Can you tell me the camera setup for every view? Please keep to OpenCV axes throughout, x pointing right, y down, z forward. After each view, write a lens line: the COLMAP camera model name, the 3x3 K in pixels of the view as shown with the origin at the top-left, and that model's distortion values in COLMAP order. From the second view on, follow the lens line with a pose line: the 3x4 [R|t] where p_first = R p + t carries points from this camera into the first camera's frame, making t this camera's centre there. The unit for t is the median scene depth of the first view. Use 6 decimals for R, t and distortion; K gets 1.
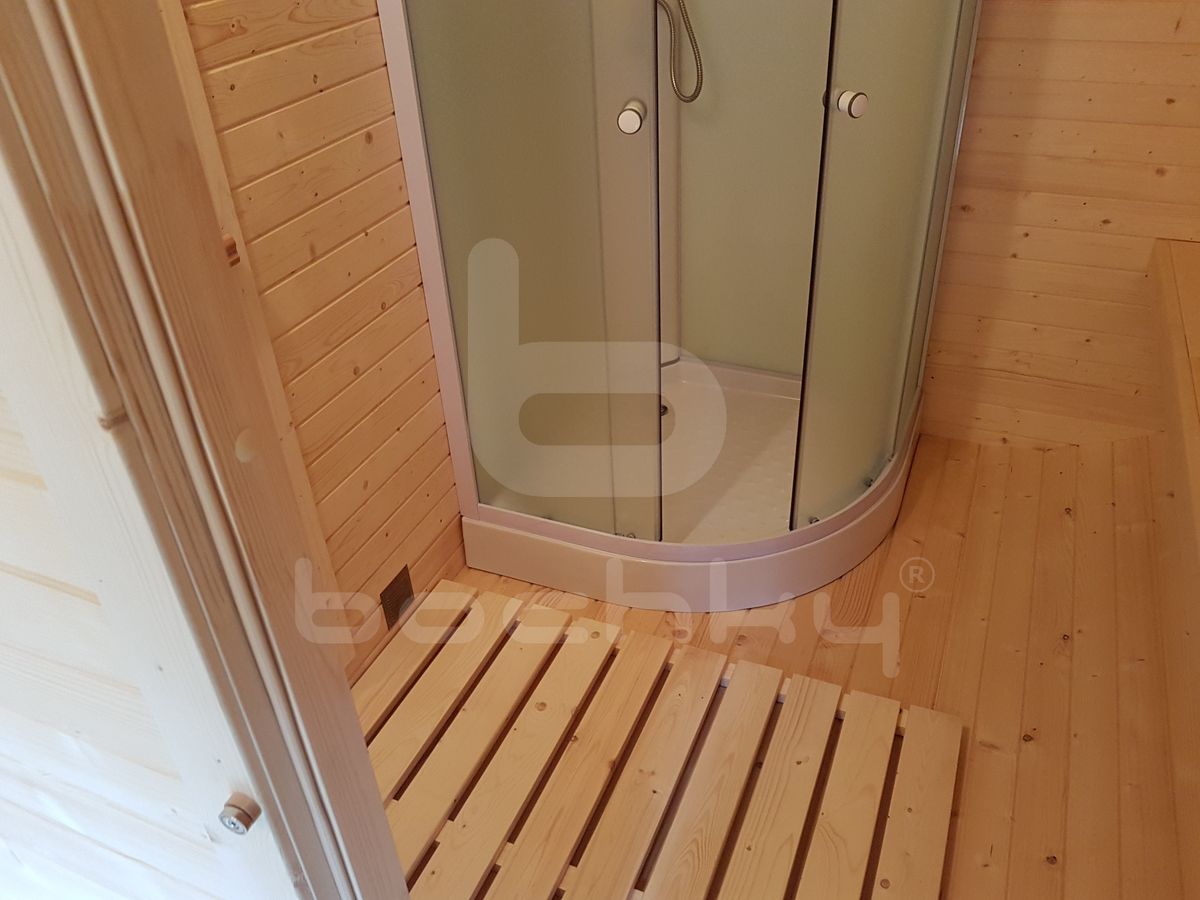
lens RADIAL K [[942.6, 0, 597.9], [0, 942.6, 459.4], [0, 0, 1]] dist [-0.008500, -0.014801]
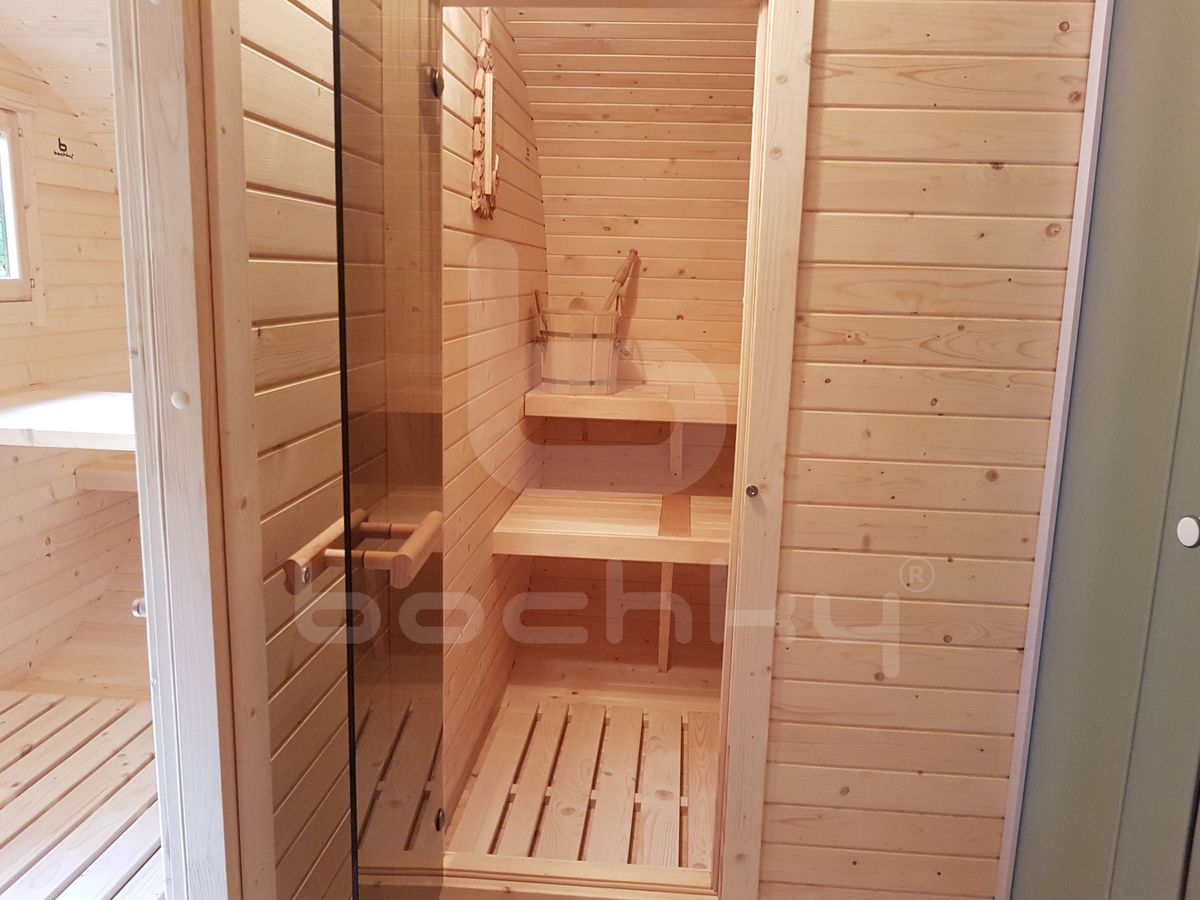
lens RADIAL K [[942.6, 0, 607.0], [0, 942.6, 465.7], [0, 0, 1]] dist [-0.008500, -0.014801]
pose [[0.310654, 0.240972, -0.919471, 0.580637], [-0.573269, 0.819099, 0.020981, -0.152404], [0.758193, 0.520586, 0.392598, 0.329787]]
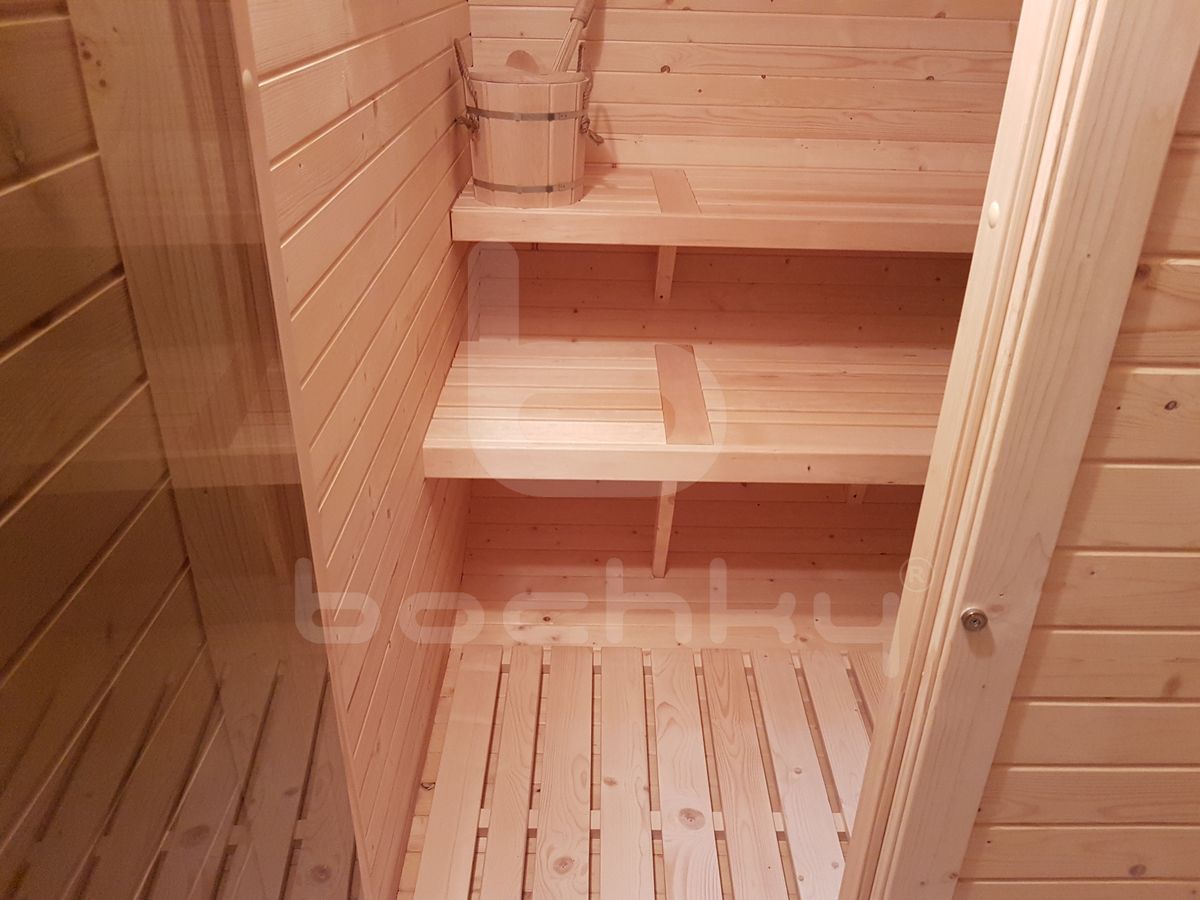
lens RADIAL K [[942.6, 0, 608.7], [0, 942.6, 457.2], [0, 0, 1]] dist [-0.008500, -0.014801]
pose [[0.393045, 0.483918, -0.781881, -0.074138], [-0.551678, 0.804378, 0.220518, -0.278472], [0.735640, 0.344673, 0.583124, 0.411711]]
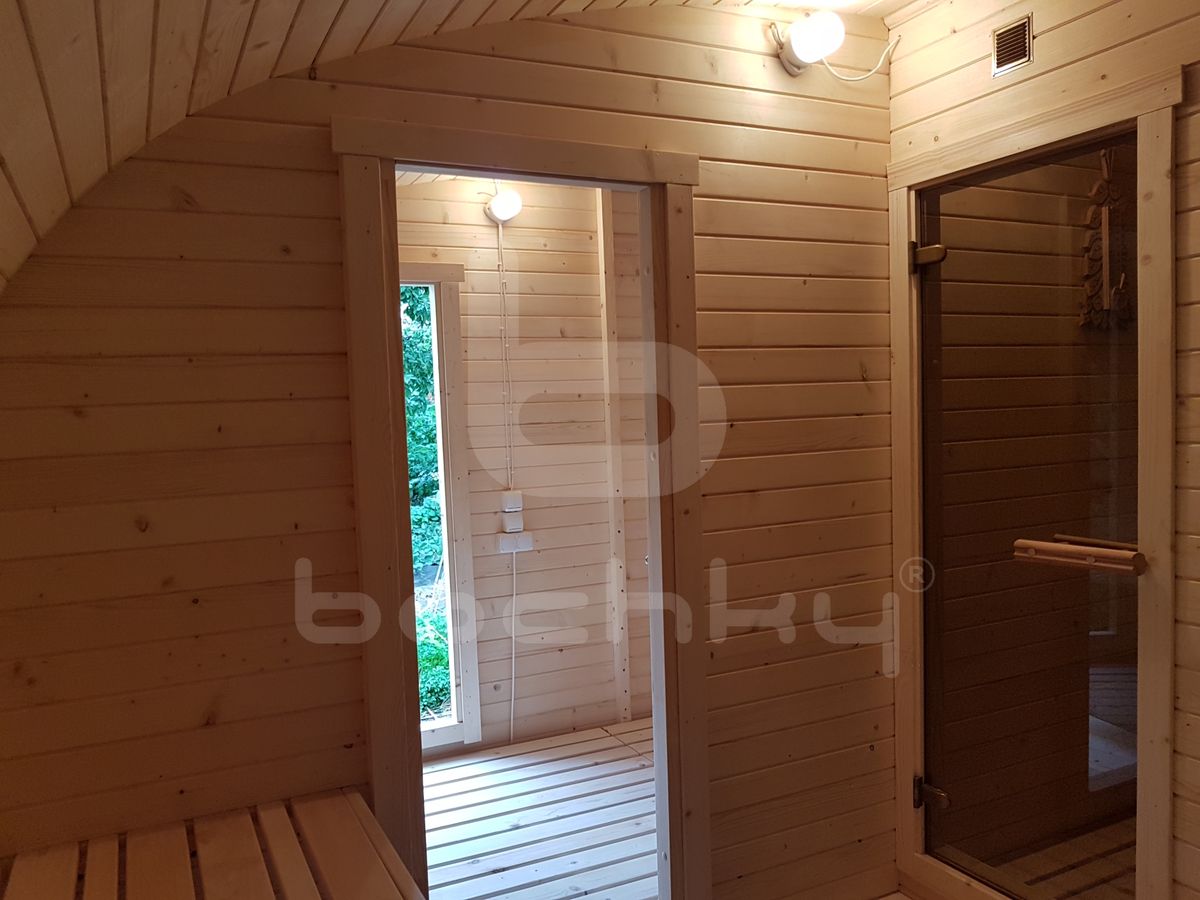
lens RADIAL K [[942.6, 0, 603.0], [0, 942.6, 473.7], [0, 0, 1]] dist [-0.008500, -0.014801]
pose [[-0.649112, 0.124583, -0.750421, 0.943629], [-0.373124, 0.807527, 0.456814, -0.576419], [0.662896, 0.576524, -0.477691, 0.948997]]
